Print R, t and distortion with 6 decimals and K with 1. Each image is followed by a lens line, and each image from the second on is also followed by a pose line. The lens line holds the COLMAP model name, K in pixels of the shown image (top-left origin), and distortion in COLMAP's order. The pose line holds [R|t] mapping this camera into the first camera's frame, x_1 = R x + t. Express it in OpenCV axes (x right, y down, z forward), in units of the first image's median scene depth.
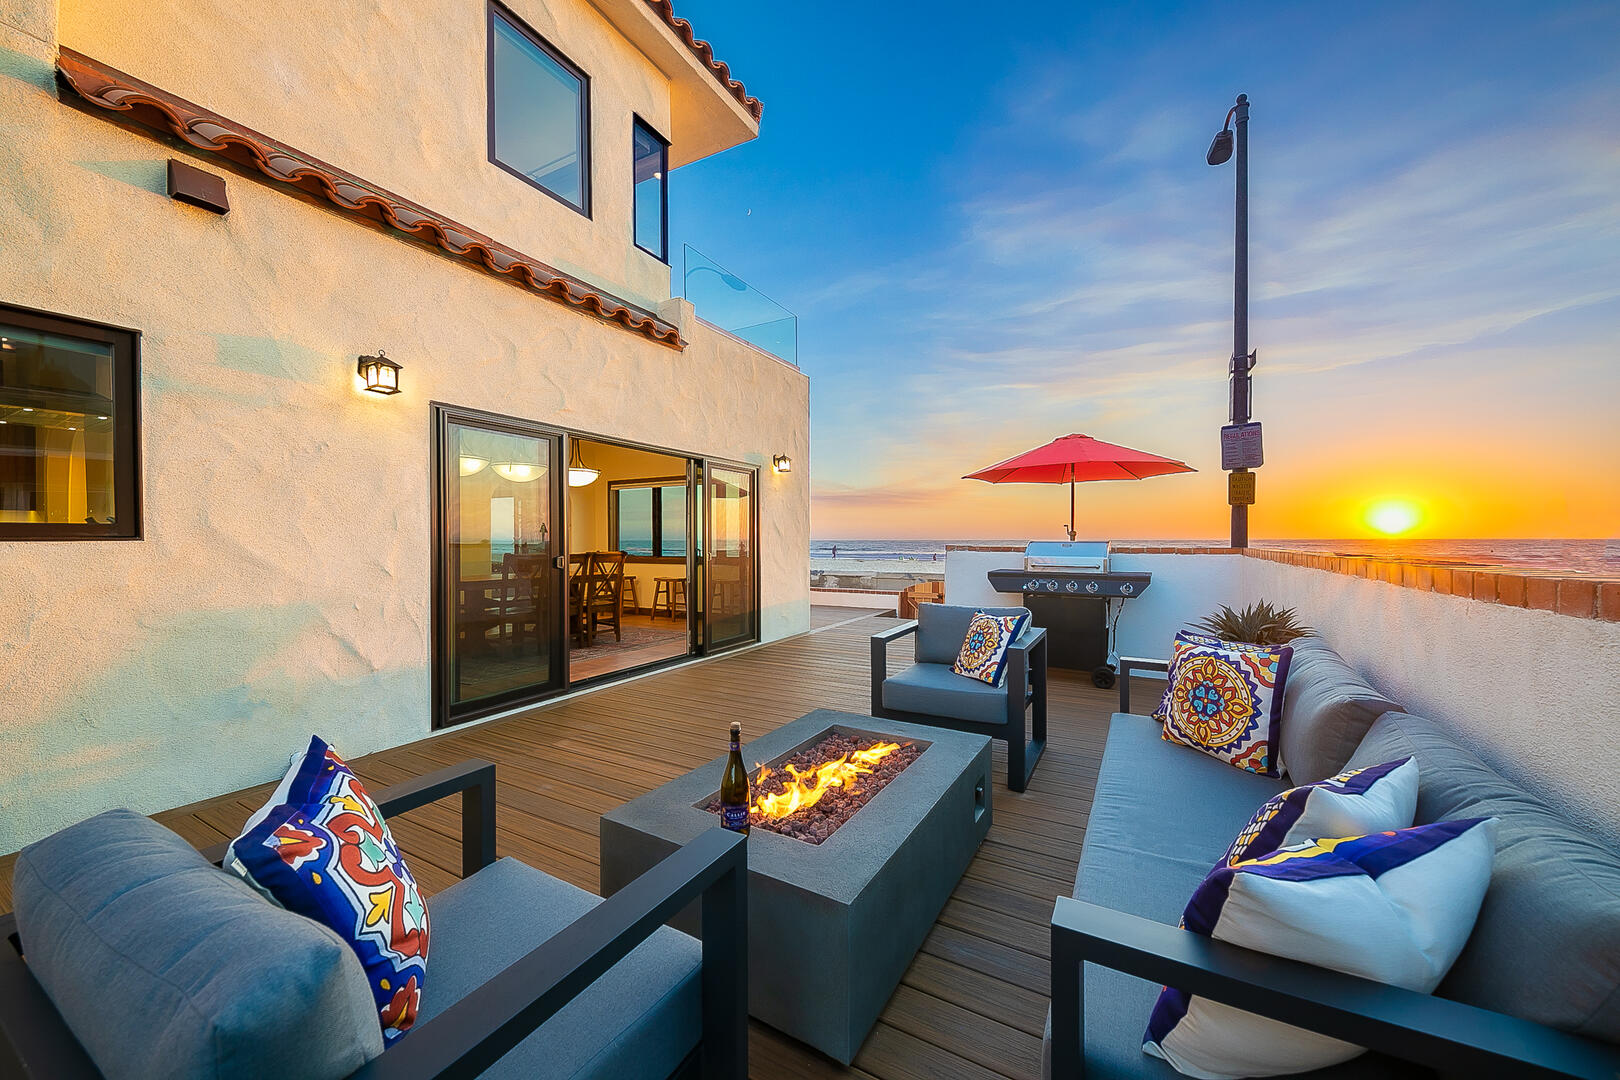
lens RADIAL K [[609.4, 0, 810.0], [0, 609.4, 540.0], [0, 0, 1]] dist [0.000155, -0.000002]
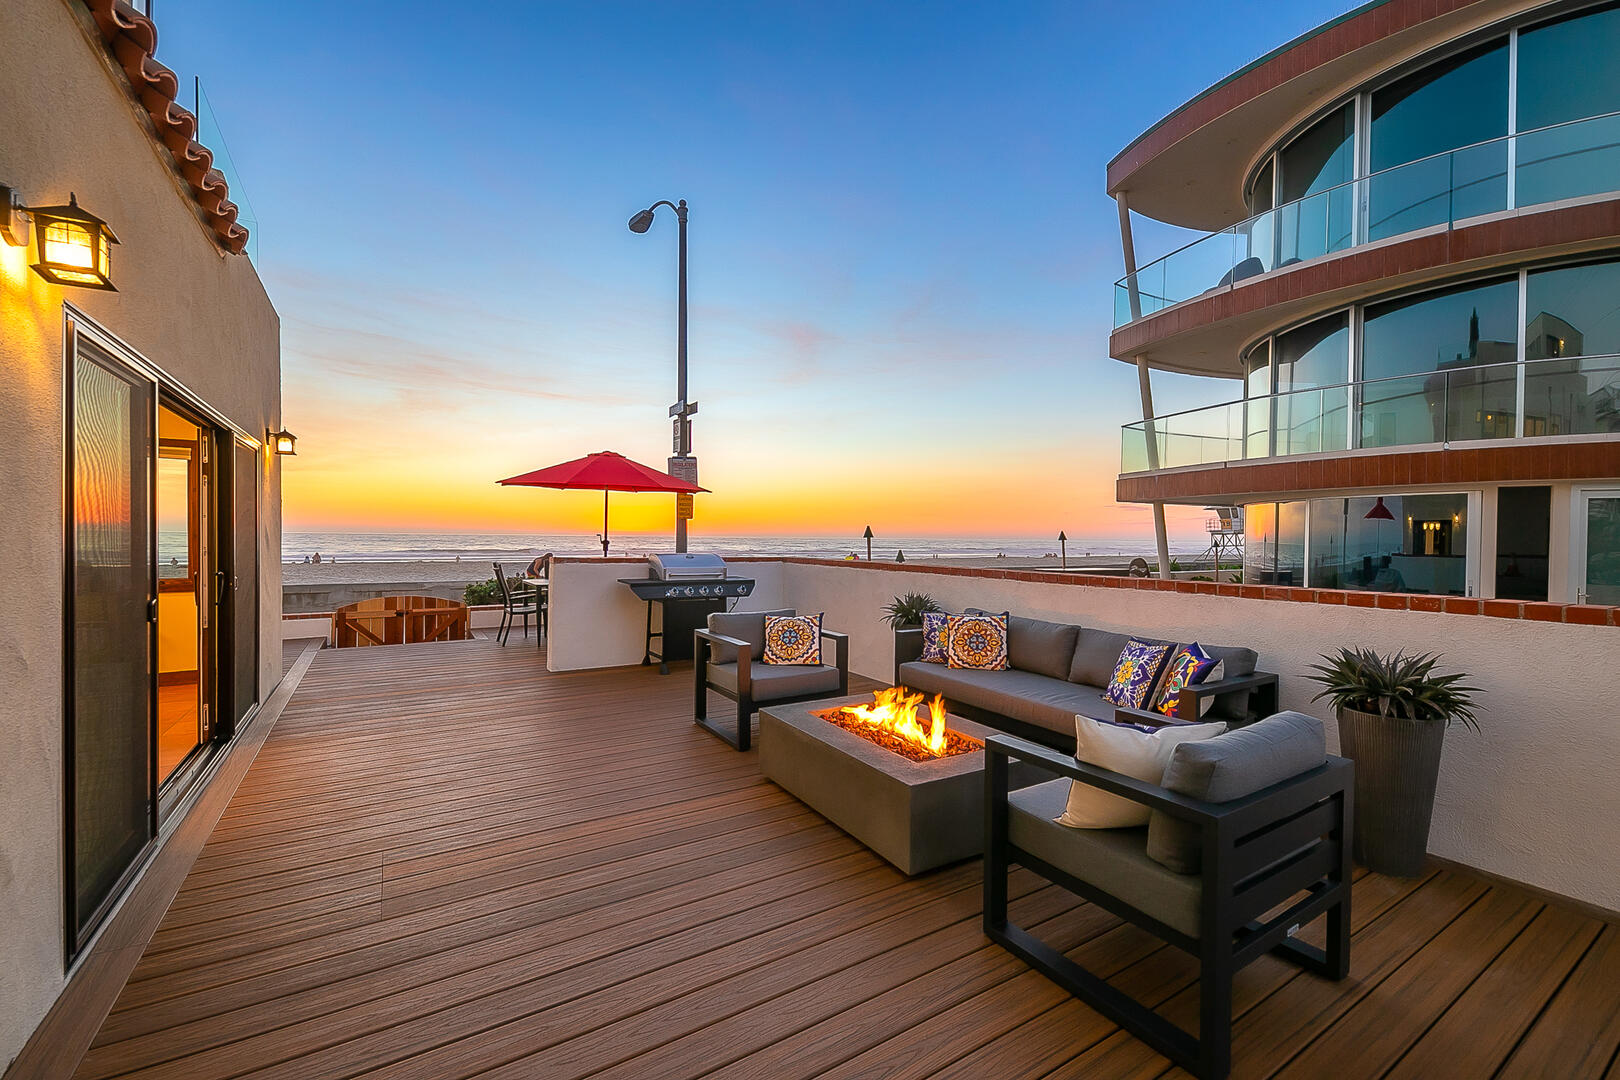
lens RADIAL K [[631.4, 0, 810.0], [0, 631.4, 540.0], [0, 0, 1]] dist [0.009141, -0.007897]
pose [[0.502378, 0.001132, 0.864648, -0.568465], [-0.006066, 0.999979, 0.002215, -0.031313], [-0.864627, -0.006358, 0.502374, 0.167334]]
